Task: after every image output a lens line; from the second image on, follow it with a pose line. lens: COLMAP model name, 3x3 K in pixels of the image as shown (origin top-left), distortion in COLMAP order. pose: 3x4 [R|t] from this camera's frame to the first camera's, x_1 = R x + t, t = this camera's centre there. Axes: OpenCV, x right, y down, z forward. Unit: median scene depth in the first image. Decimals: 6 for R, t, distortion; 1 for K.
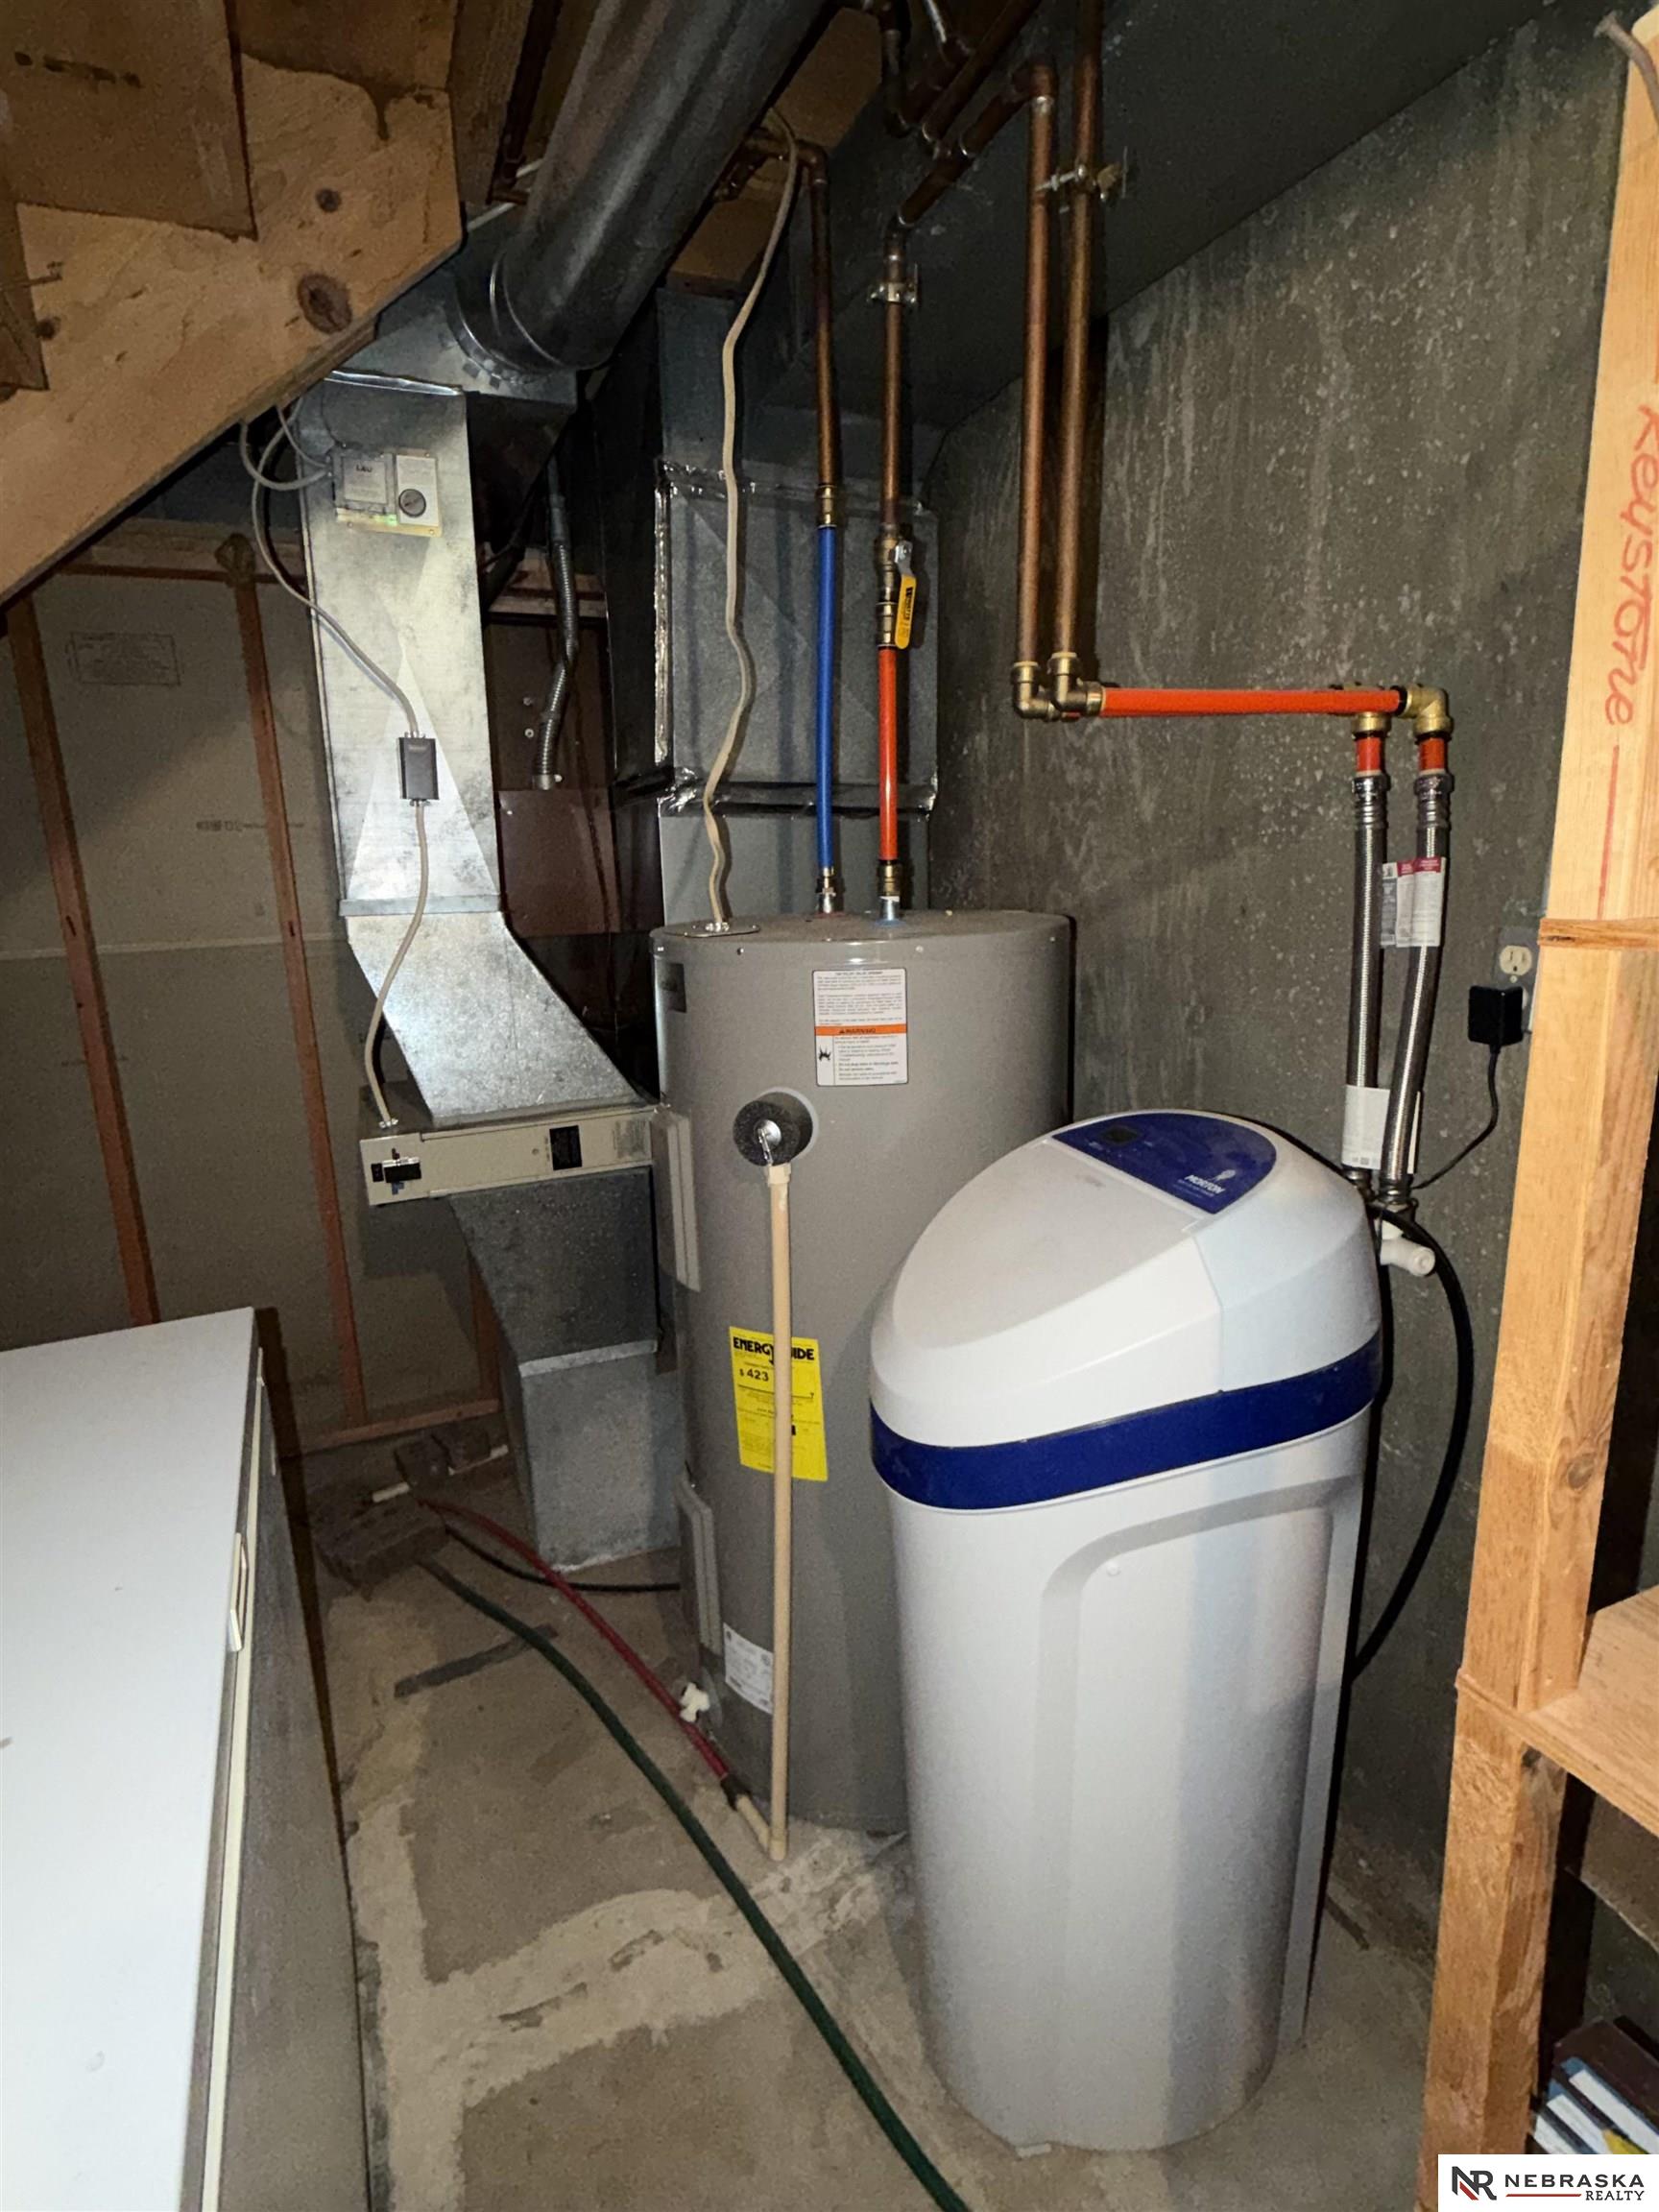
lens RADIAL K [[1158.6, 0, 828.6], [0, 1158.6, 1105.2], [0, 0, 1]] dist [0.002802, 0.001465]
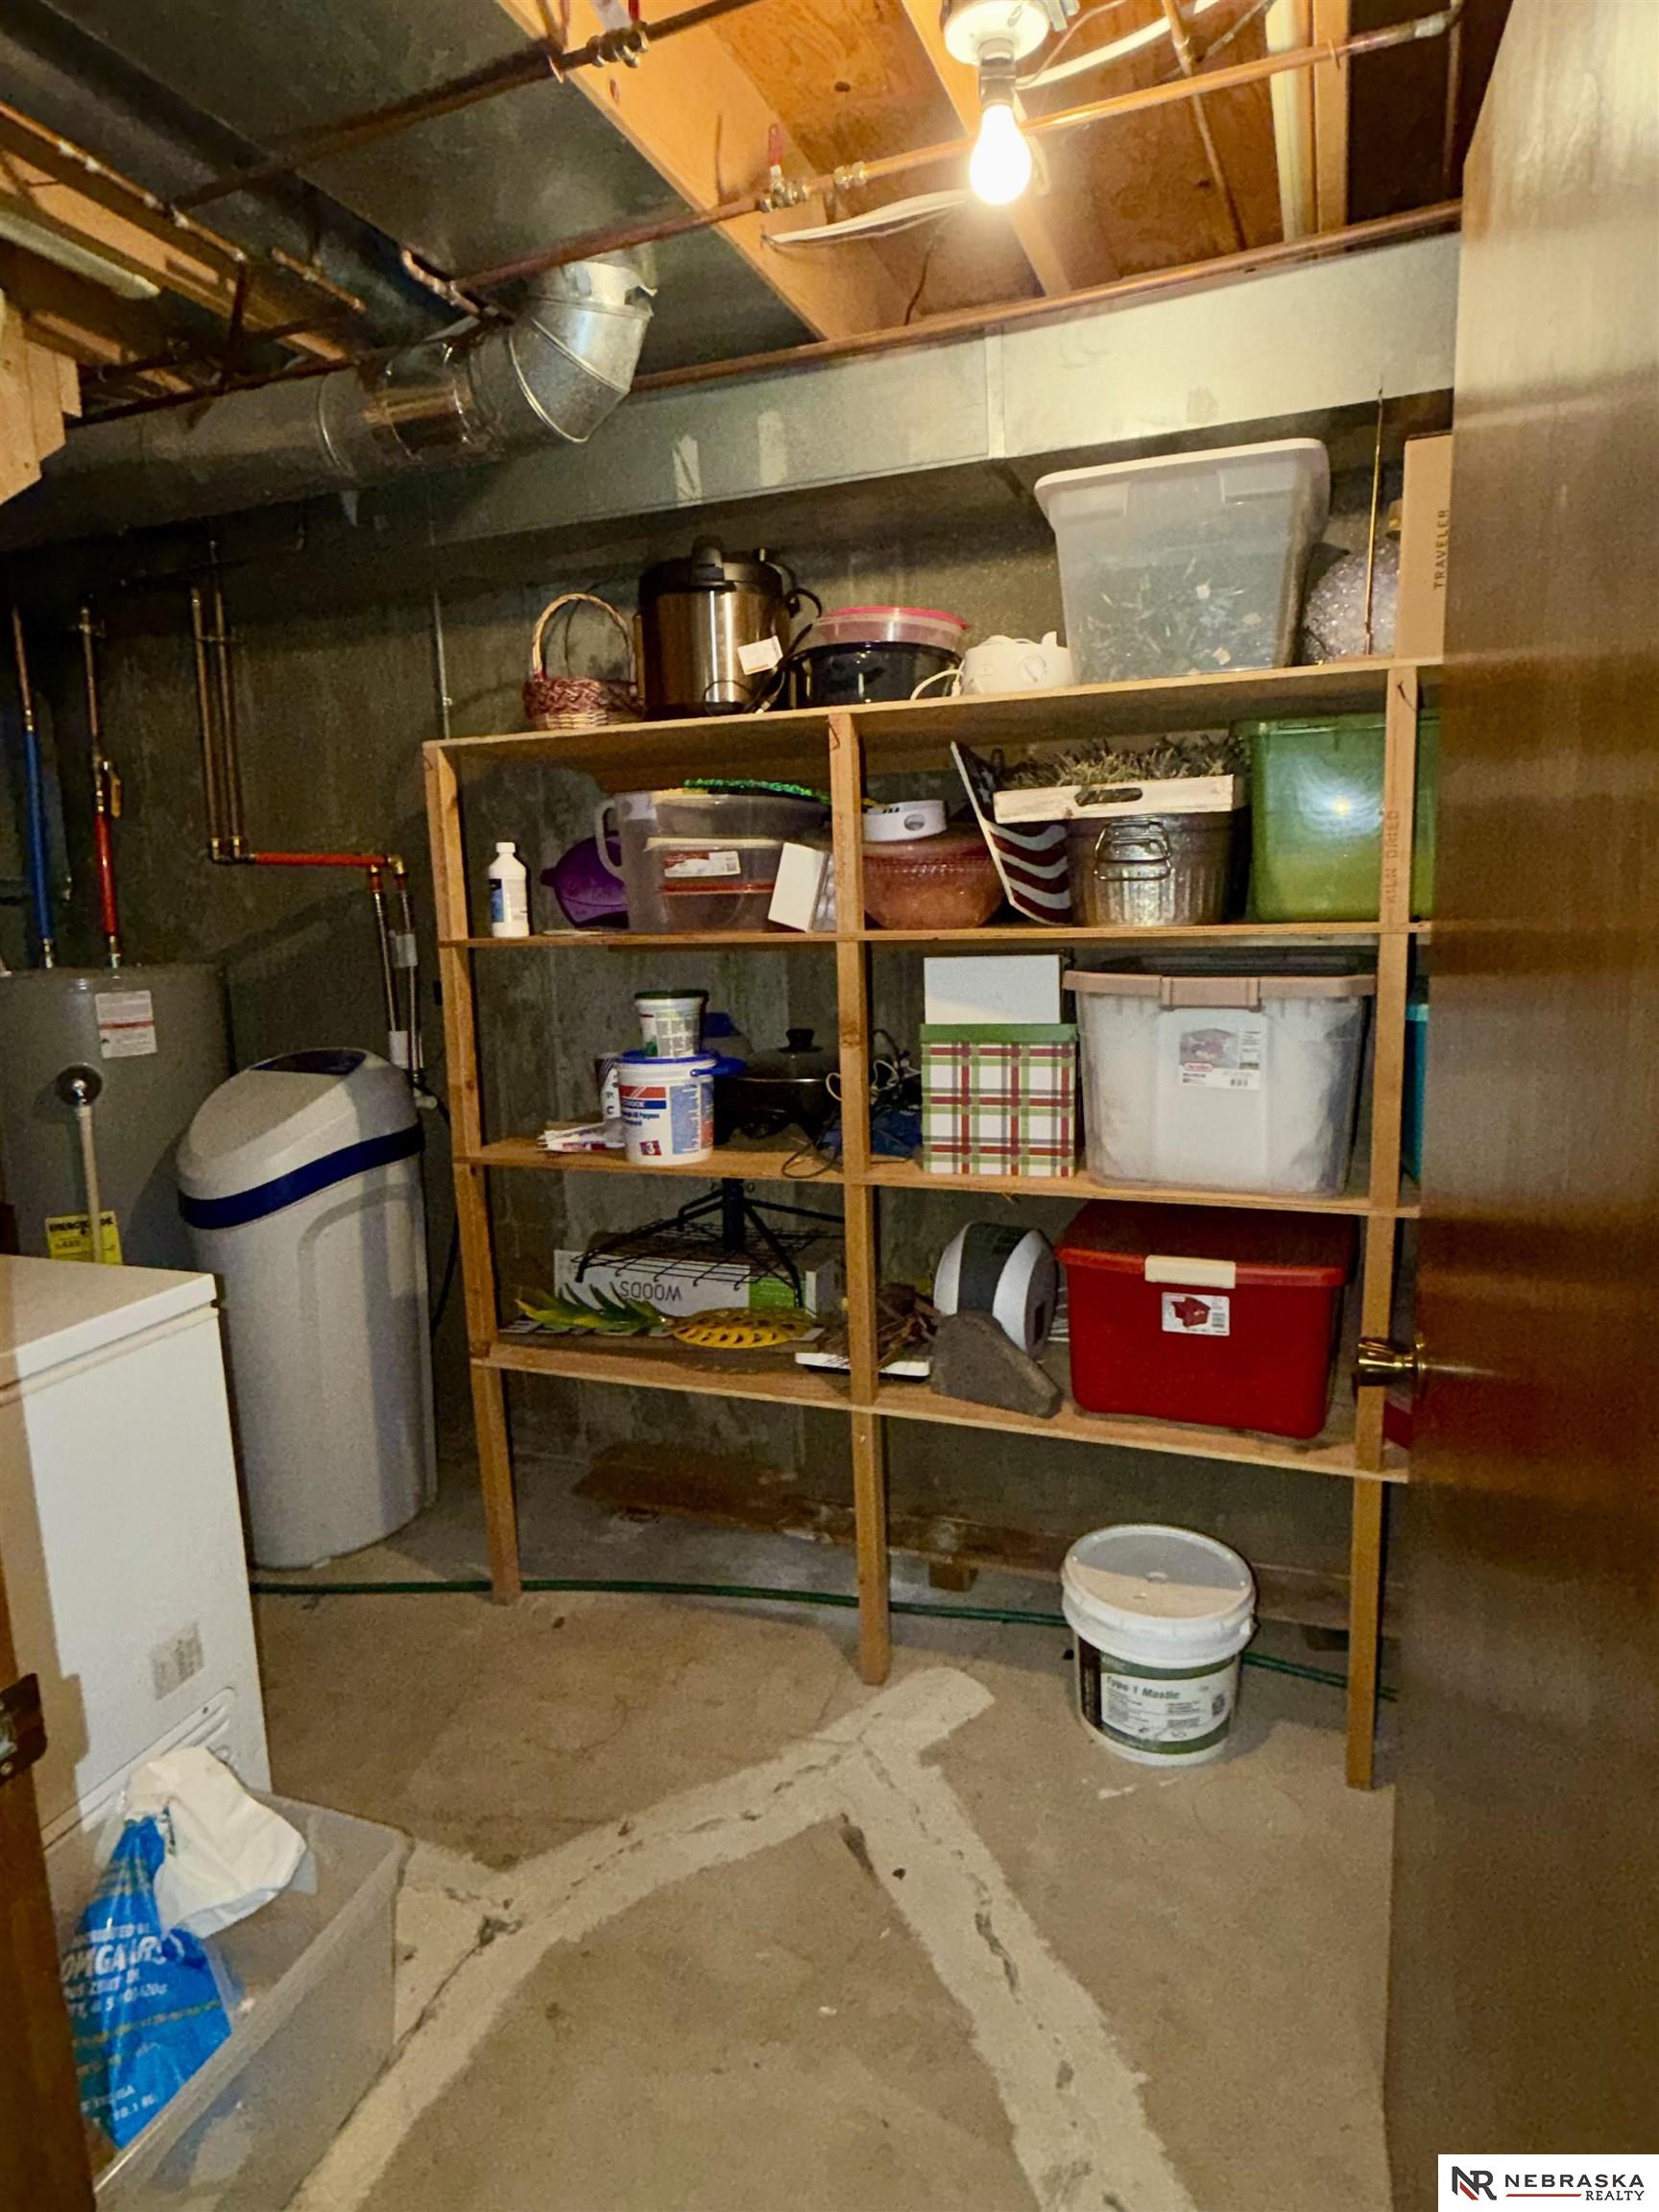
lens RADIAL K [[1281.5, 0, 830.2], [0, 1281.5, 1101.2], [0, 0, 1]] dist [0.000712, -0.000117]
pose [[0.705870, -0.102804, 0.700841, -0.668639], [0.161498, 0.986710, -0.017919, 0.290083], [-0.689685, 0.125833, 0.713092, -1.273382]]
